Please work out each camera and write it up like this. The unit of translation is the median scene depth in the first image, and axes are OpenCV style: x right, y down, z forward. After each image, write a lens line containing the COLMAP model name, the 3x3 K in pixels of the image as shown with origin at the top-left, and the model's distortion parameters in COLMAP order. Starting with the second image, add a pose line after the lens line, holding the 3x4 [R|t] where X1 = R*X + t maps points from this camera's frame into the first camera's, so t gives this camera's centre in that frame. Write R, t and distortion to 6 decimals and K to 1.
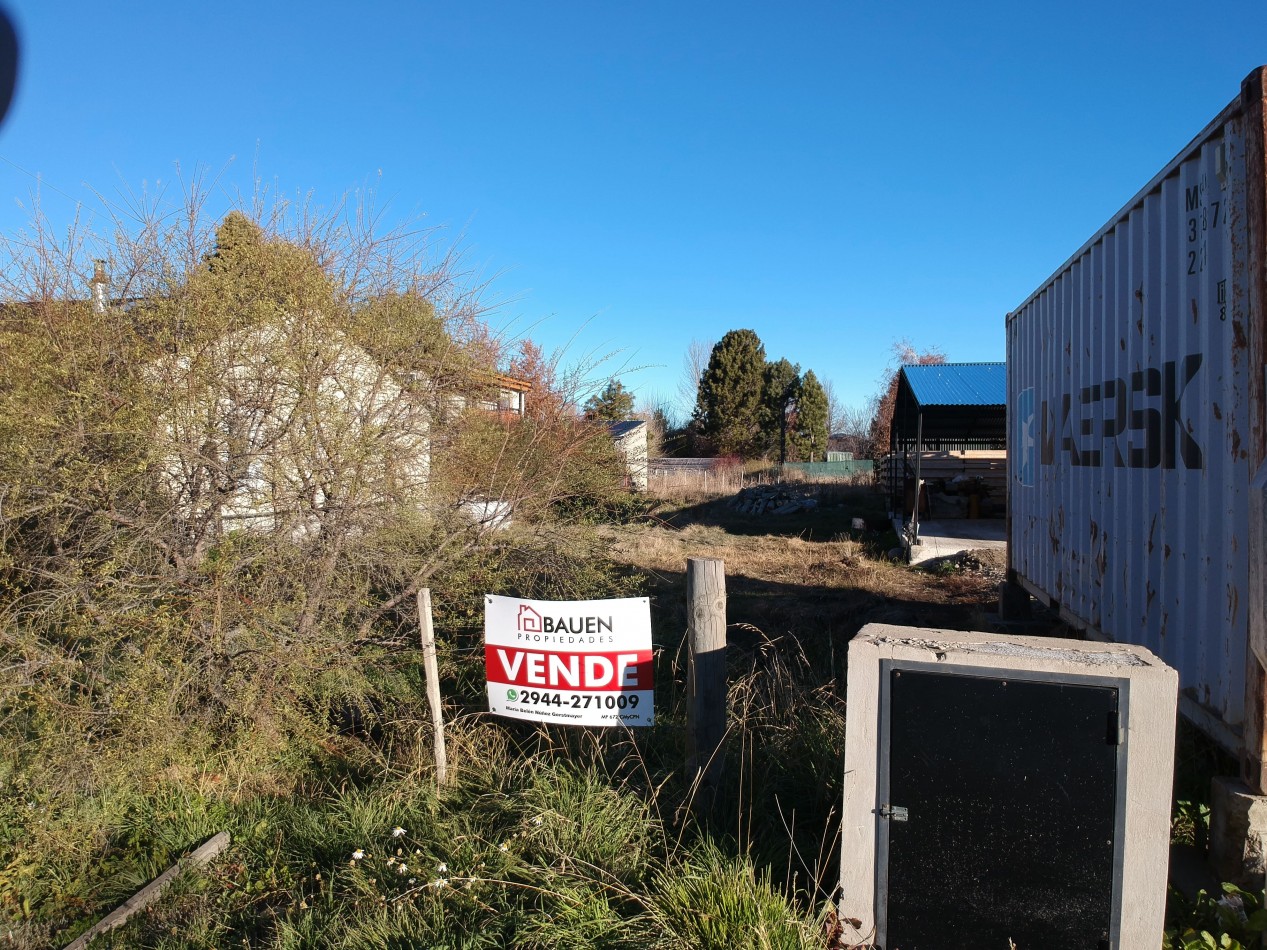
lens RADIAL K [[926.7, 0, 624.8], [0, 926.7, 470.0], [0, 0, 1]] dist [0.092188, -0.157607]
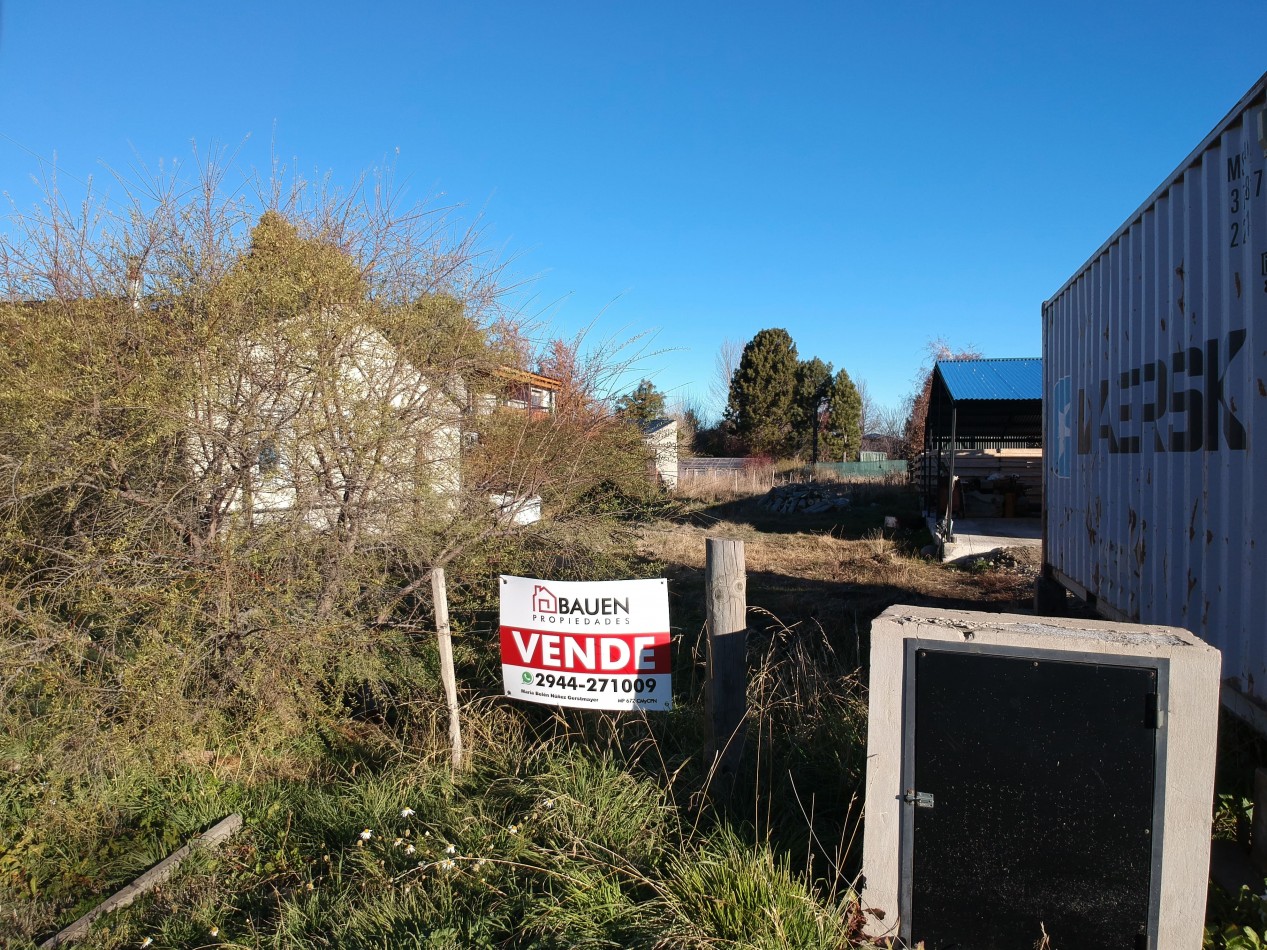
lens RADIAL K [[926.7, 0, 624.8], [0, 926.7, 470.0], [0, 0, 1]] dist [0.092188, -0.157607]
pose [[0.999435, 0.001419, -0.033592, 0.004266], [-0.001450, 0.999999, -0.000911, 0.007107], [0.033590, 0.000960, 0.999435, 0.007518]]
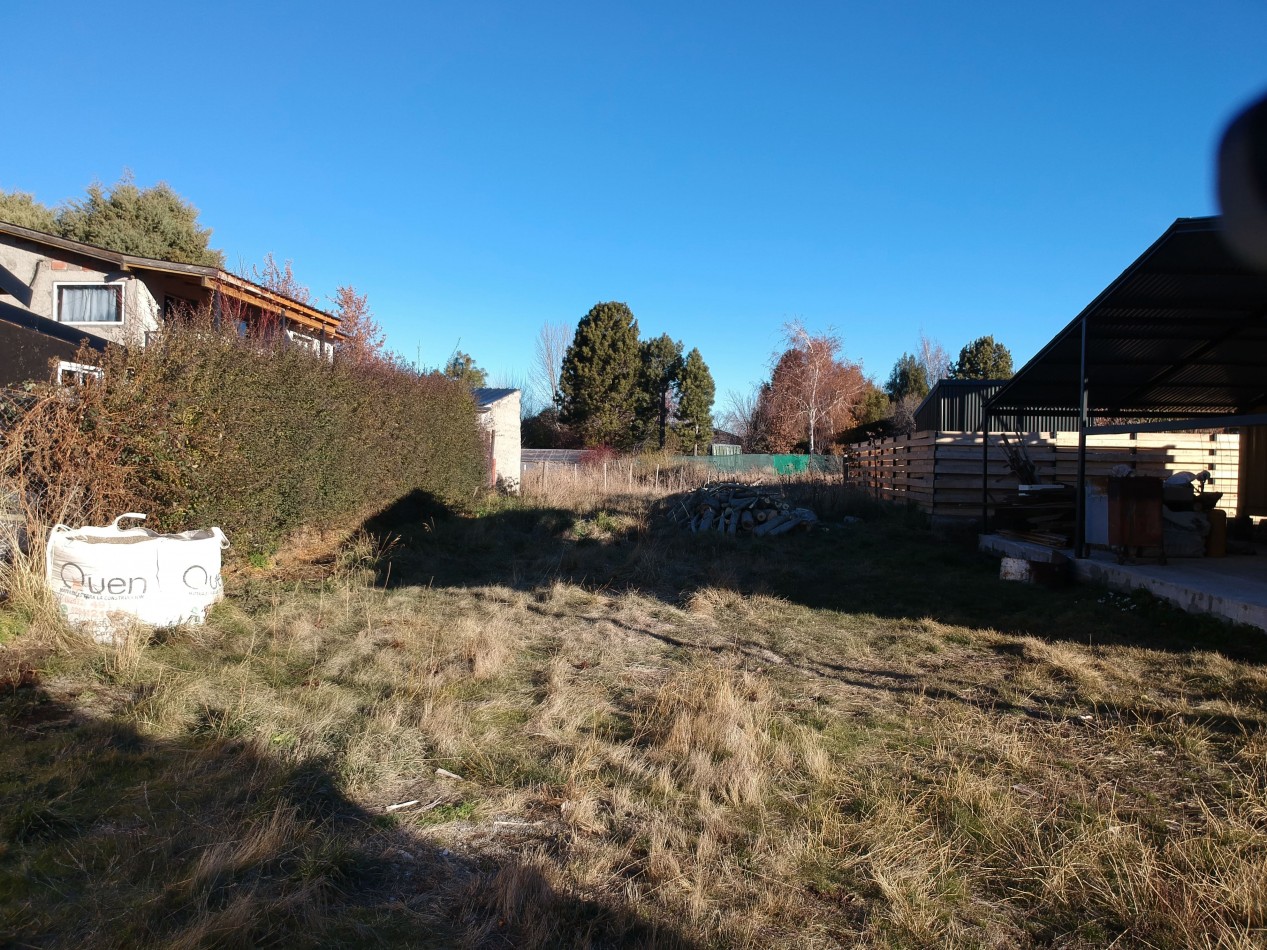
lens RADIAL K [[927.0, 0, 629.0], [0, 927.0, 476.9], [0, 0, 1]] dist [0.095839, -0.161742]
pose [[0.984621, 0.011173, 0.174349, -0.054511], [-0.013310, 0.999850, 0.011092, 0.012836], [-0.174199, -0.013242, 0.984621, 1.034848]]
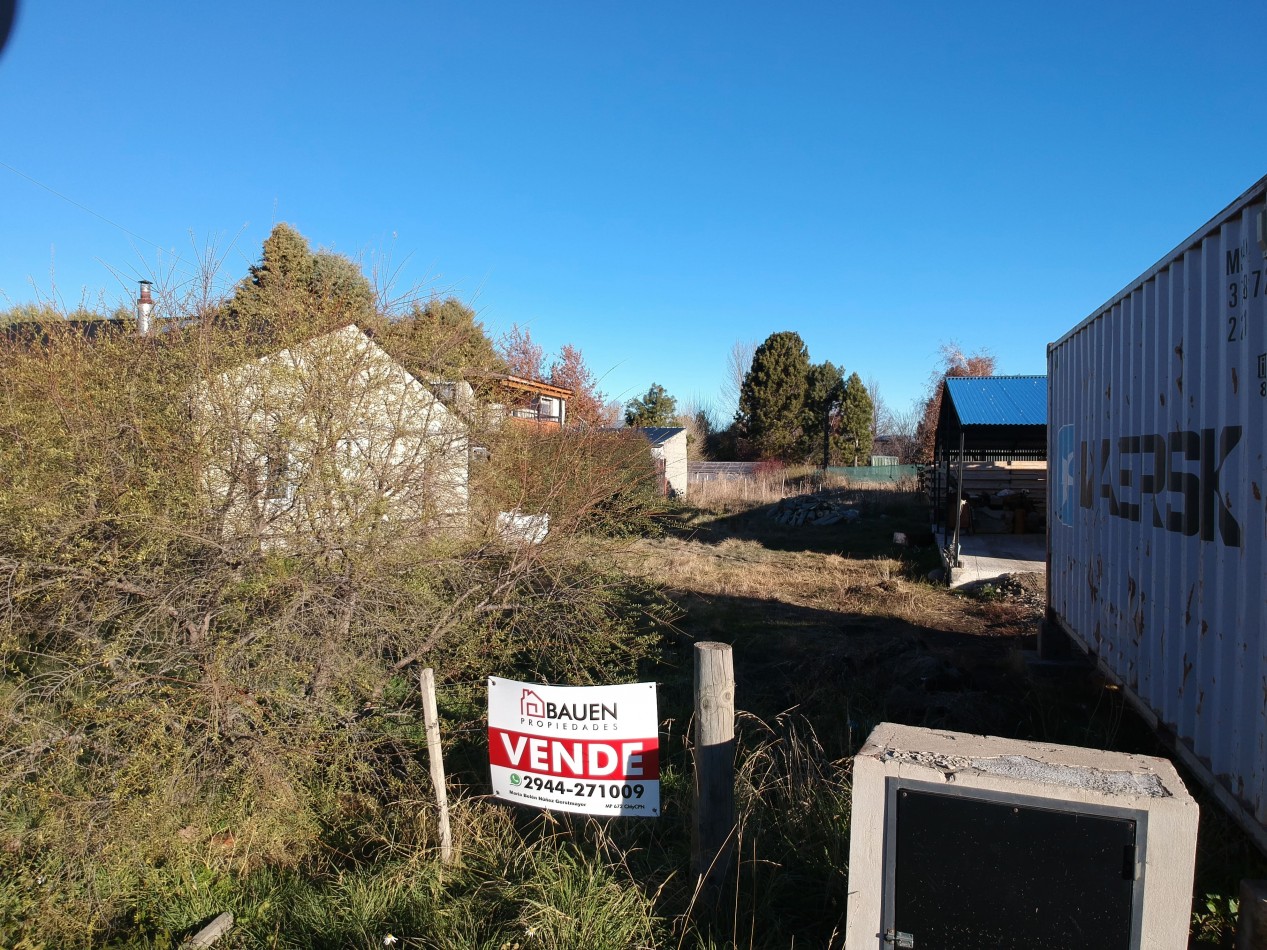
lens RADIAL K [[927.0, 0, 629.0], [0, 927.0, 476.9], [0, 0, 1]] dist [0.095839, -0.161742]
pose [[0.999125, 0.003866, -0.041635, 0.011353], [-0.003552, 0.999965, 0.007597, -0.025247], [0.041663, -0.007443, 0.999104, 0.008038]]
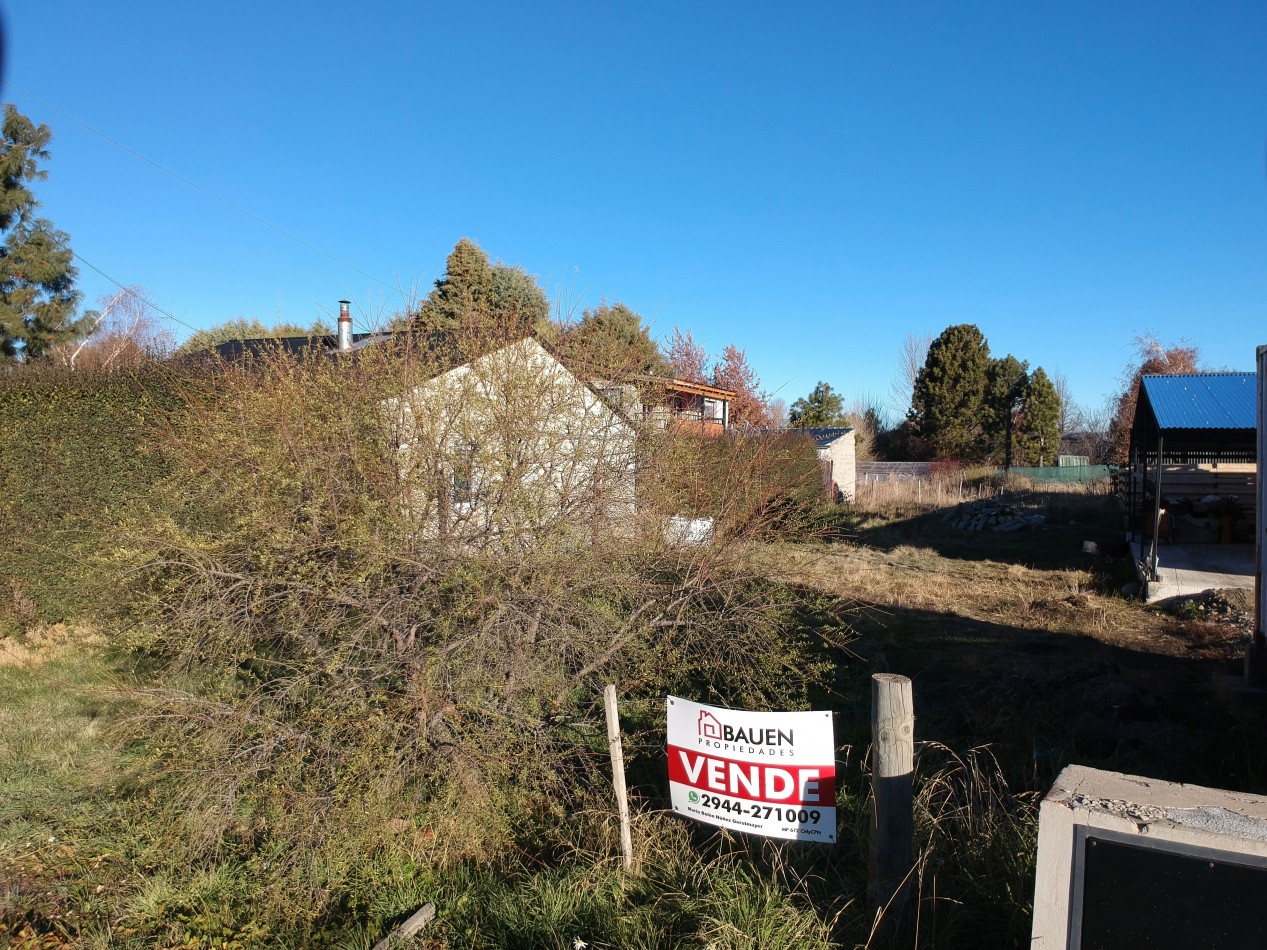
lens RADIAL K [[933.6, 0, 636.3], [0, 933.6, 474.0], [0, 0, 1]] dist [0.062859, -0.130974]
pose [[0.978146, 0.005320, -0.207852, 0.008516], [-0.004091, 0.999972, 0.006345, -0.034783], [0.207880, -0.005356, 0.978140, -0.002491]]
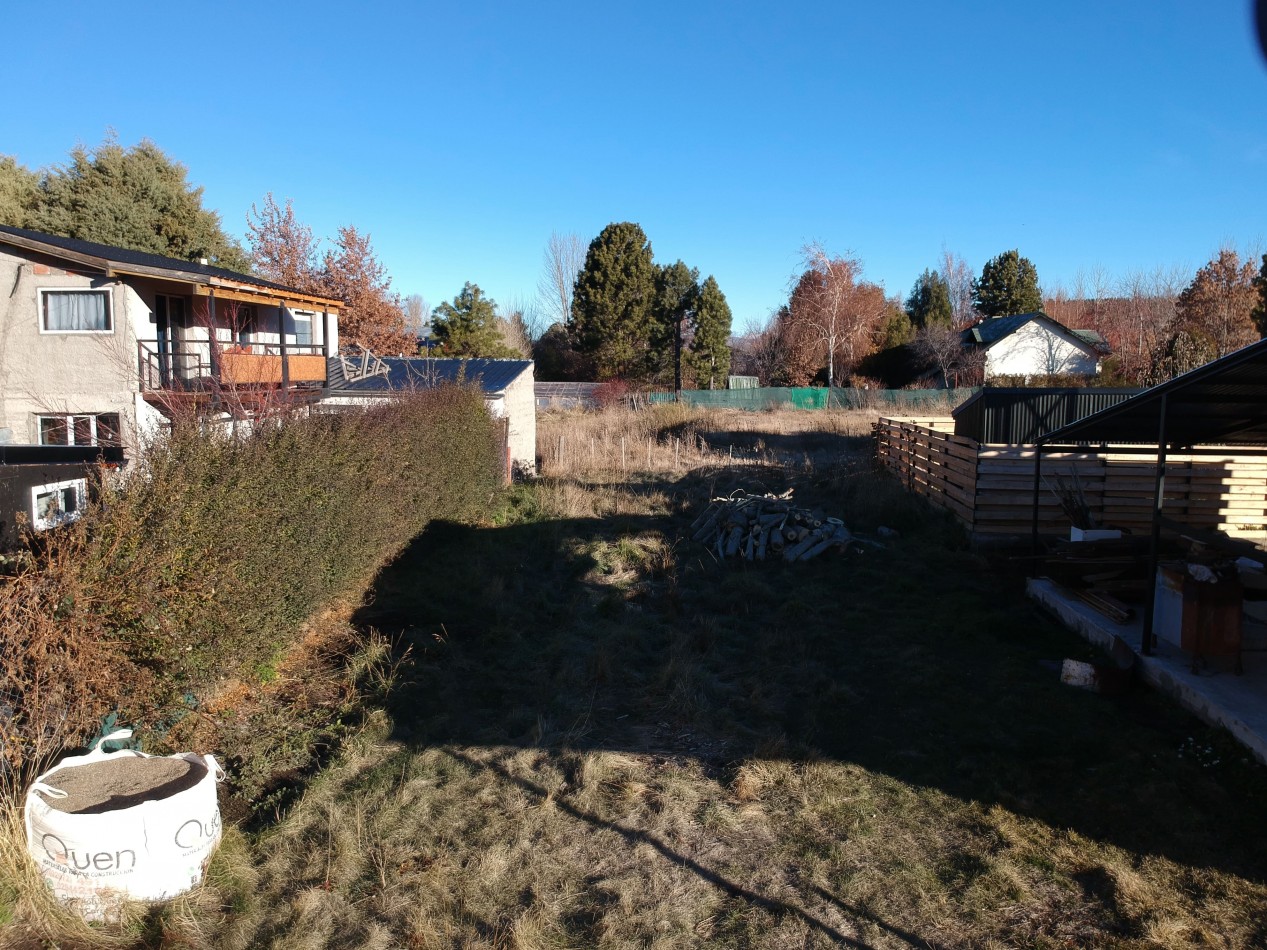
lens RADIAL K [[930.2, 0, 634.8], [0, 930.2, 474.7], [0, 0, 1]] dist [0.086392, -0.169649]
pose [[0.985716, -0.012688, 0.167938, -0.058080], [-0.006375, 0.993633, 0.112485, -0.157579], [-0.168296, -0.111949, 0.979359, 1.122232]]
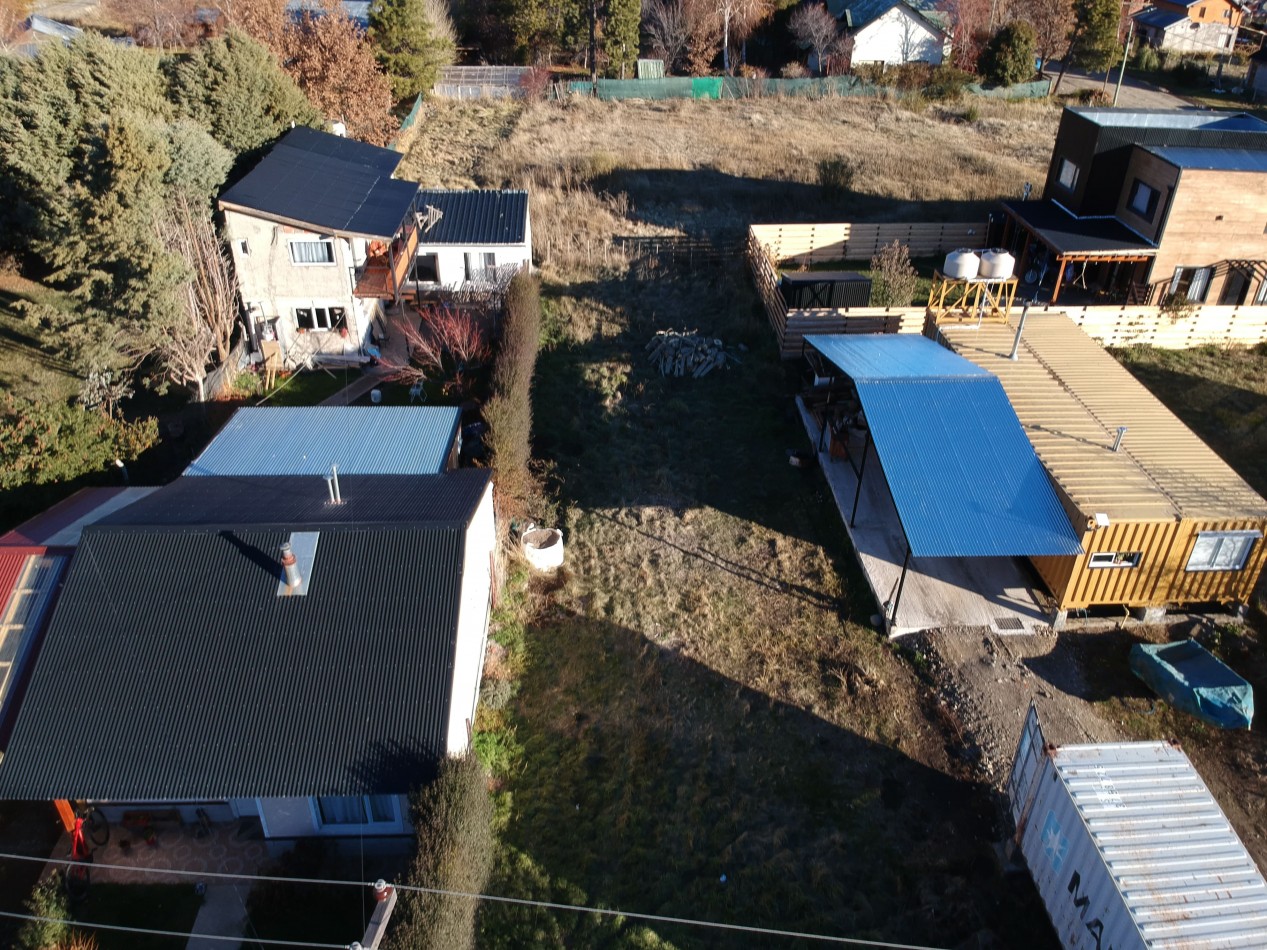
lens RADIAL K [[883.6, 0, 635.3], [0, 883.6, 526.0], [0, 0, 1]] dist [0.072002, -0.116633]
pose [[0.958379, -0.159107, 0.237055, -0.495663], [-0.011935, 0.807262, 0.590072, -1.095114], [-0.285251, -0.568342, 0.771764, 0.113633]]
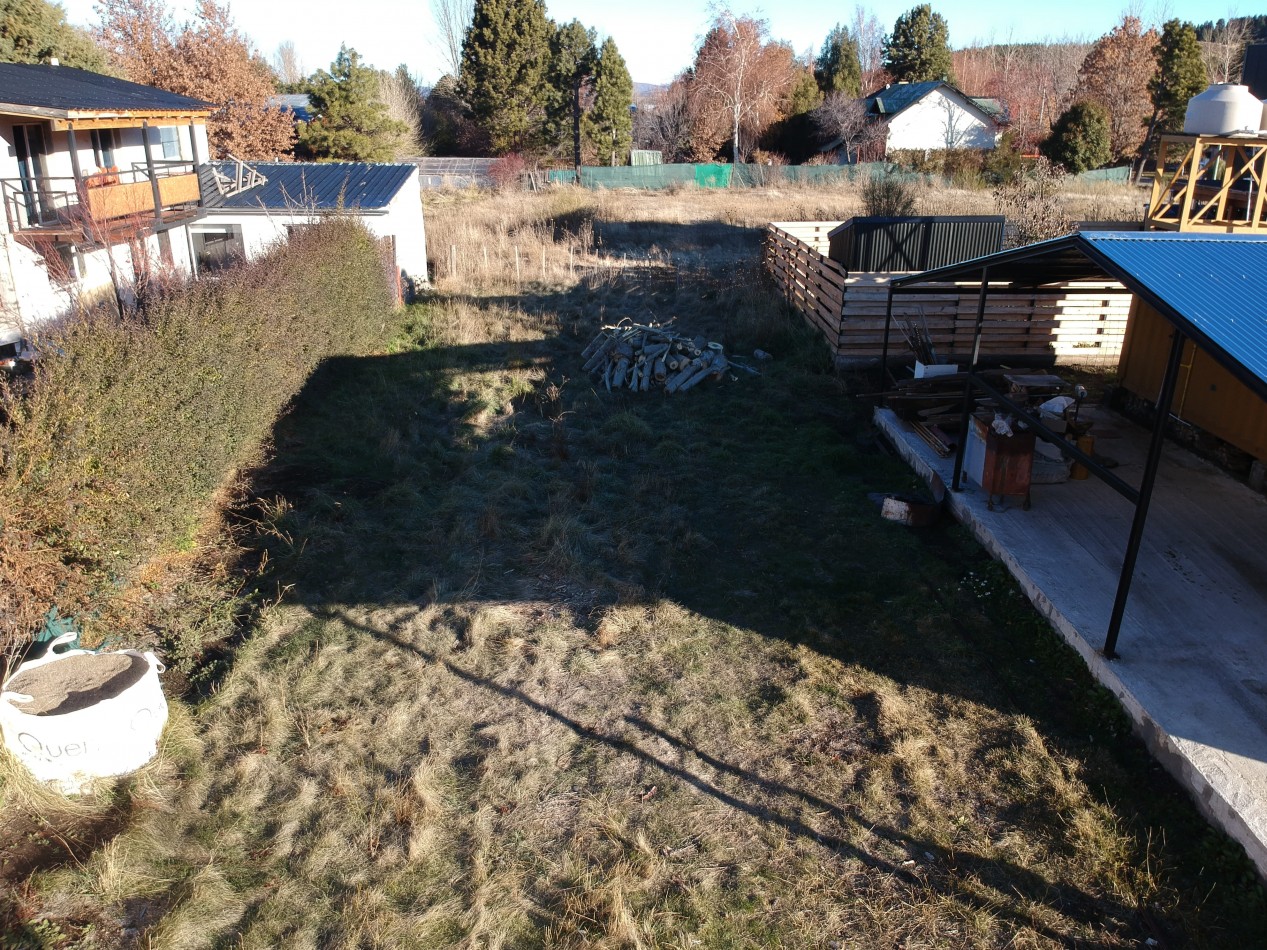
lens RADIAL K [[933.6, 0, 636.3], [0, 933.6, 474.0], [0, 0, 1]] dist [0.062859, -0.130974]
pose [[0.964358, -0.090280, 0.248723, -0.037833], [-0.003136, 0.936026, 0.351916, -0.271670], [-0.264582, -0.340153, 0.902382, 1.048788]]
